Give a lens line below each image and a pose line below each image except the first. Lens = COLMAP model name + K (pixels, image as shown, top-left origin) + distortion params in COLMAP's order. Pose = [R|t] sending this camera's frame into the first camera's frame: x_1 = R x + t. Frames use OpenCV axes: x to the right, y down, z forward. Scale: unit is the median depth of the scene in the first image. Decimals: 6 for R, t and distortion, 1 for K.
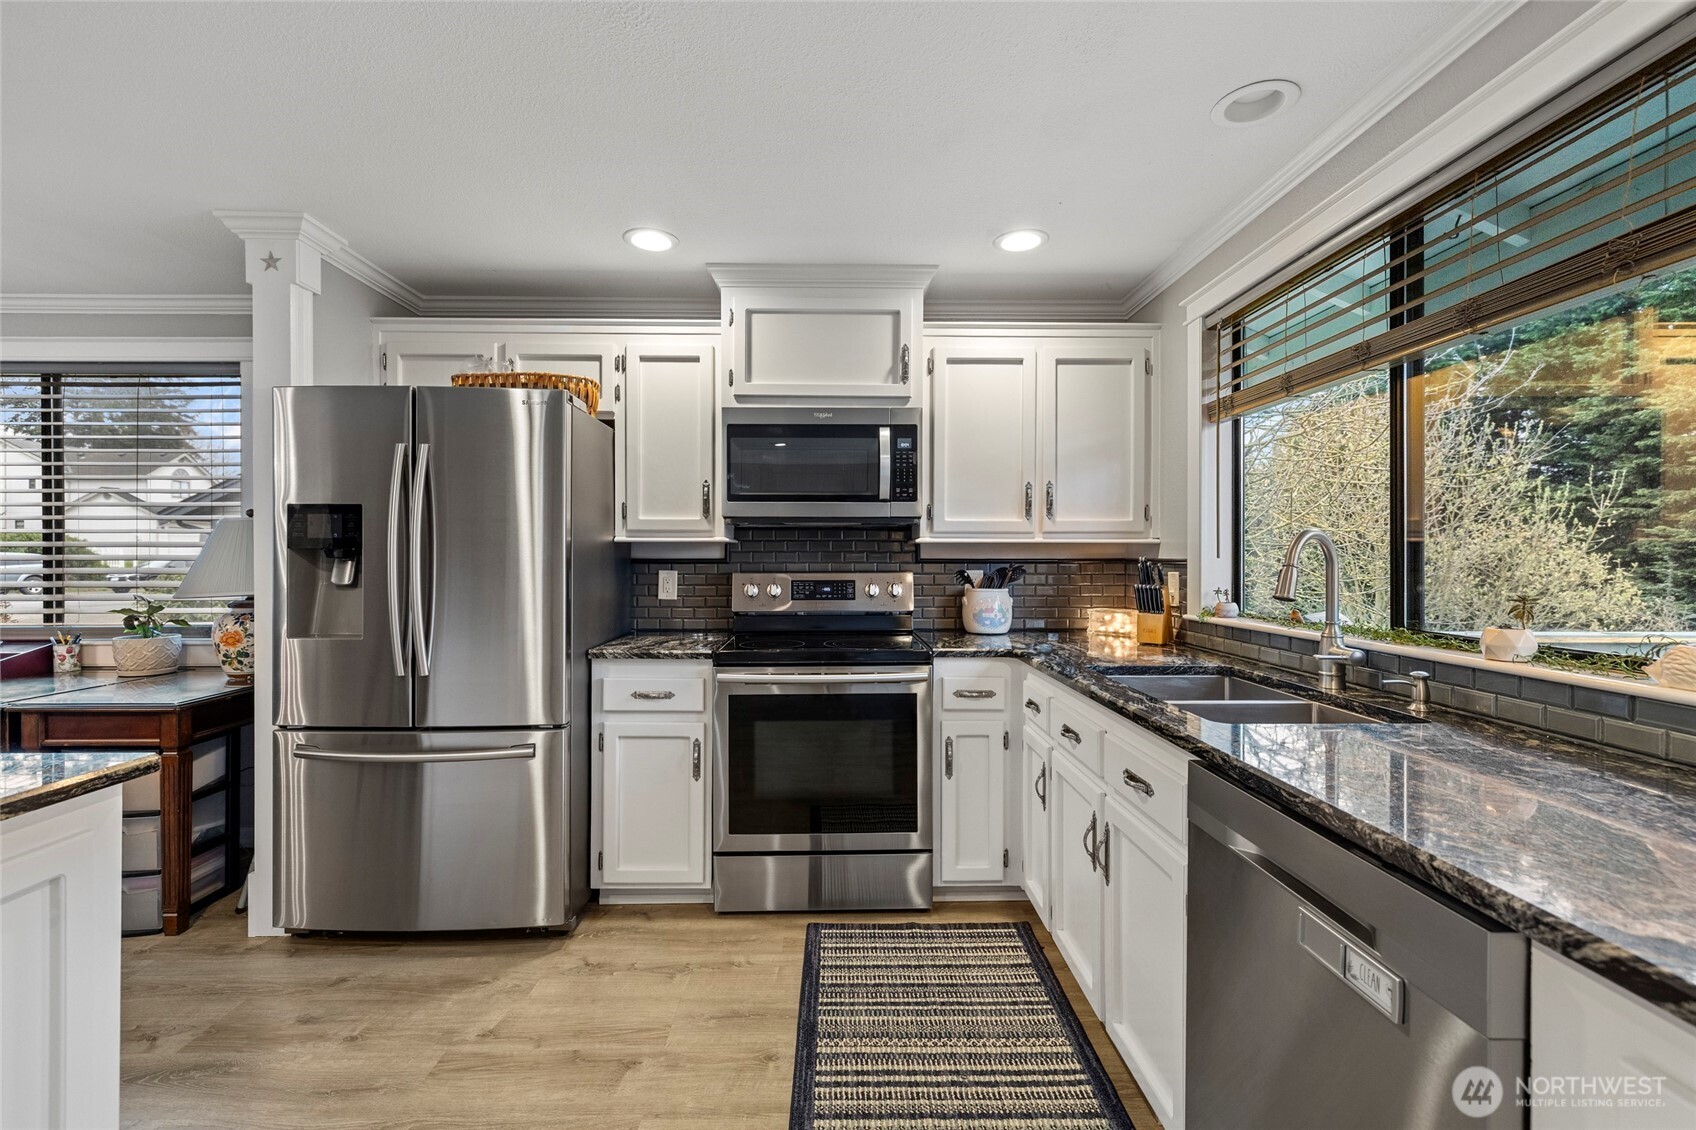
lens RADIAL K [[718.4, 0, 857.5], [0, 718.4, 561.9], [0, 0, 1]] dist [0.007895, -0.002450]
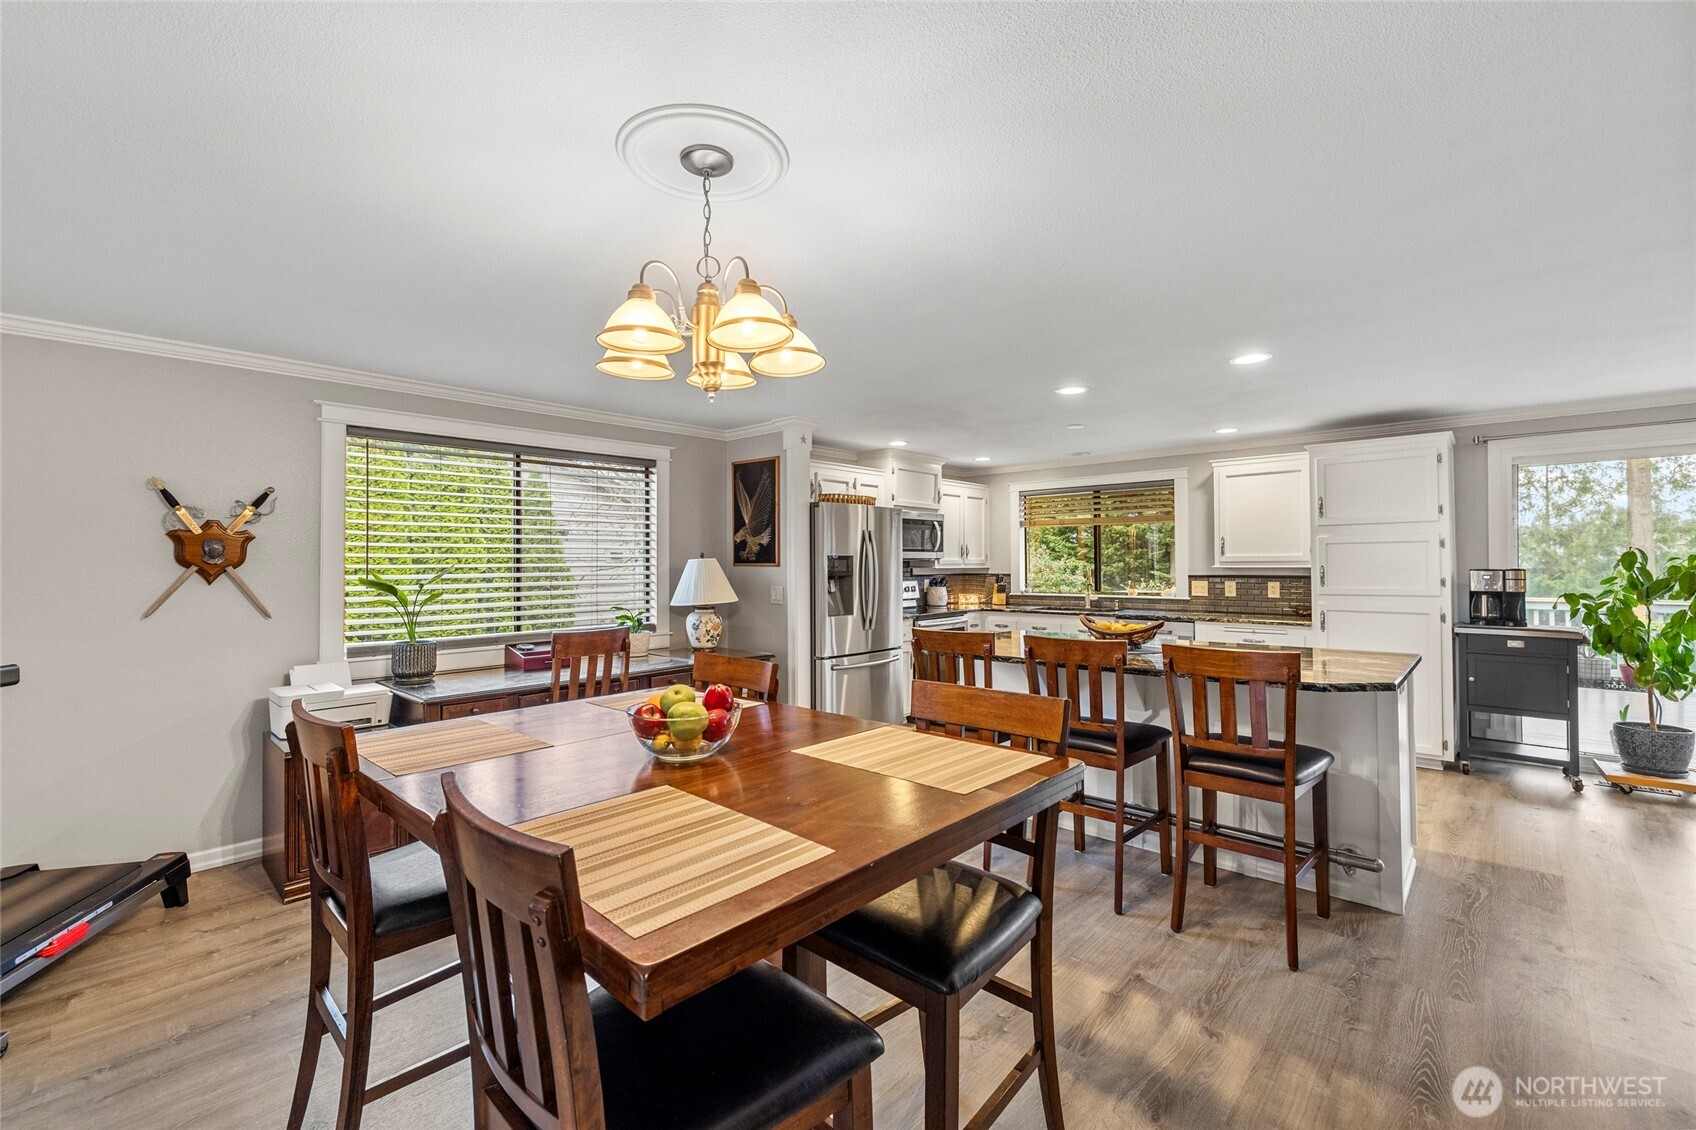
lens RADIAL K [[718.4, 0, 838.1], [0, 718.4, 557.4], [0, 0, 1]] dist [0.007895, -0.002450]
pose [[0.698336, 0.000962, 0.715769, -2.050212], [0.010506, 0.999878, -0.011594, -0.042696], [-0.715693, 0.015616, 0.698241, -0.492504]]
